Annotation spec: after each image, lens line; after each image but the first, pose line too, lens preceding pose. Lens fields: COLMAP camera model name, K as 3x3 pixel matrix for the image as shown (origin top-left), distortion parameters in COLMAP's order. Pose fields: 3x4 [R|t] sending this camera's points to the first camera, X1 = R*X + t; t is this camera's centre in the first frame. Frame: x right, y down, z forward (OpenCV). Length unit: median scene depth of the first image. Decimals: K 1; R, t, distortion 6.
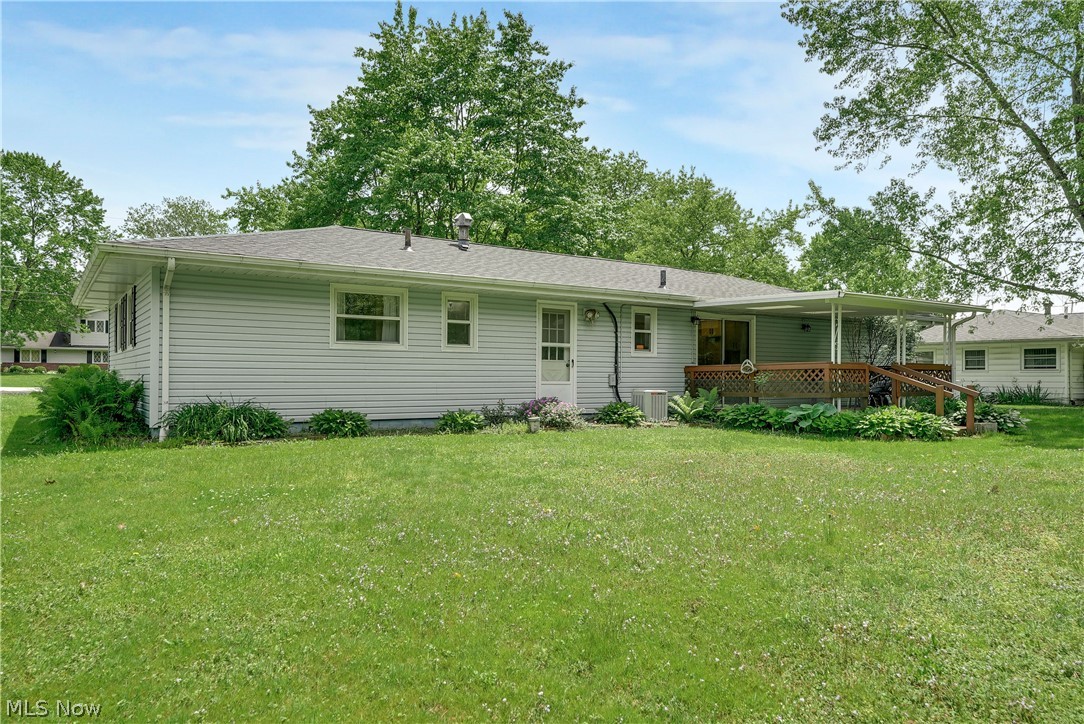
lens RADIAL K [[740.5, 0, 541.6], [0, 740.5, 369.1], [0, 0, 1]] dist [0.026561, -0.002153]
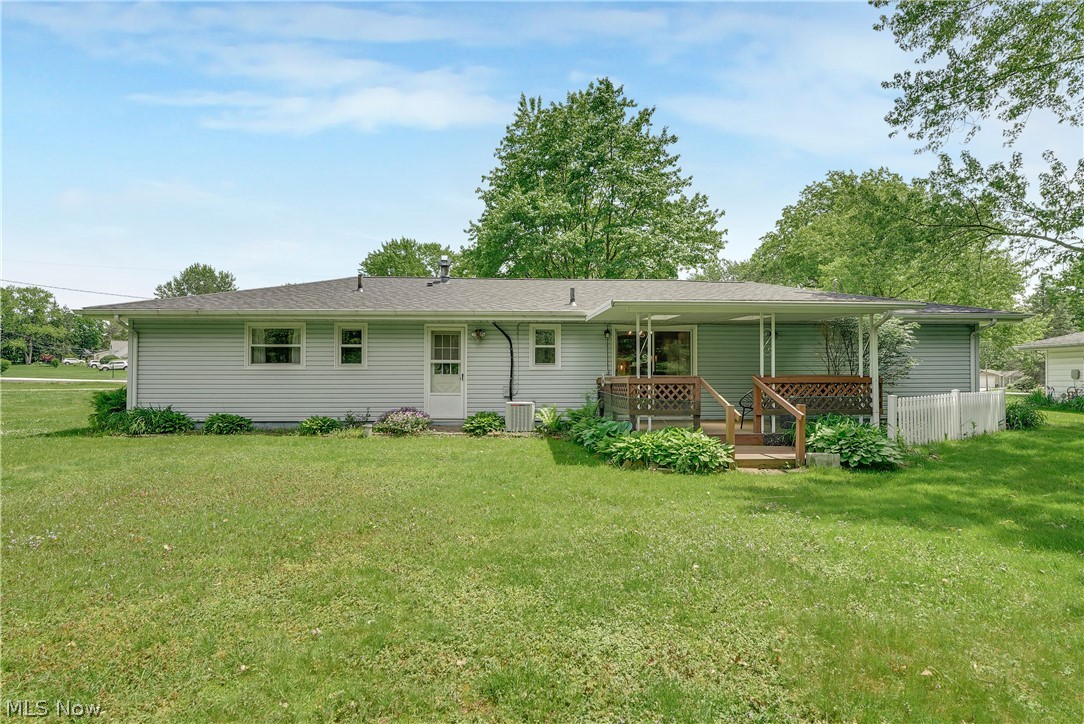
lens RADIAL K [[551.4, 0, 539.9], [0, 551.4, 373.2], [0, 0, 1]] dist [-0.014068, -0.000758]
pose [[0.850649, -0.005363, -0.525707, 0.547197], [0.008908, 0.999951, 0.004212, -0.015062], [0.525659, -0.008266, 0.850655, 0.309792]]
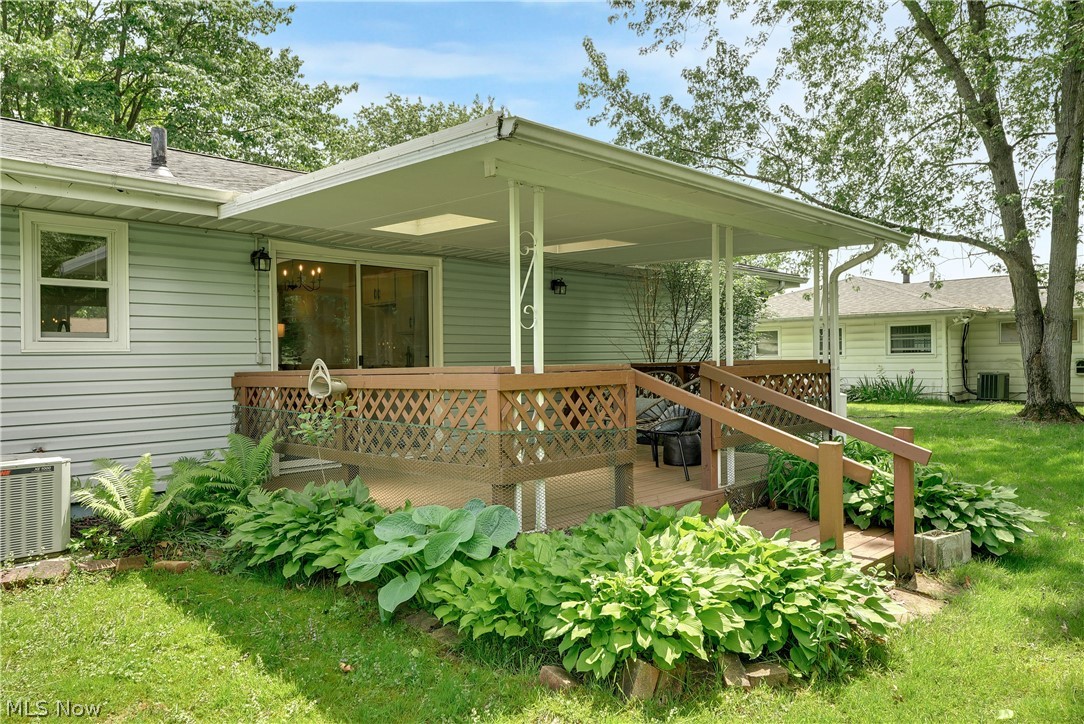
lens RADIAL K [[740.5, 0, 541.0], [0, 740.5, 355.1], [0, 0, 1]] dist [0.026561, -0.002153]
pose [[0.983189, -0.013728, 0.182072, 0.293728], [0.012466, 0.999890, 0.008076, -0.014991], [-0.182162, -0.005670, 0.983252, 0.585959]]
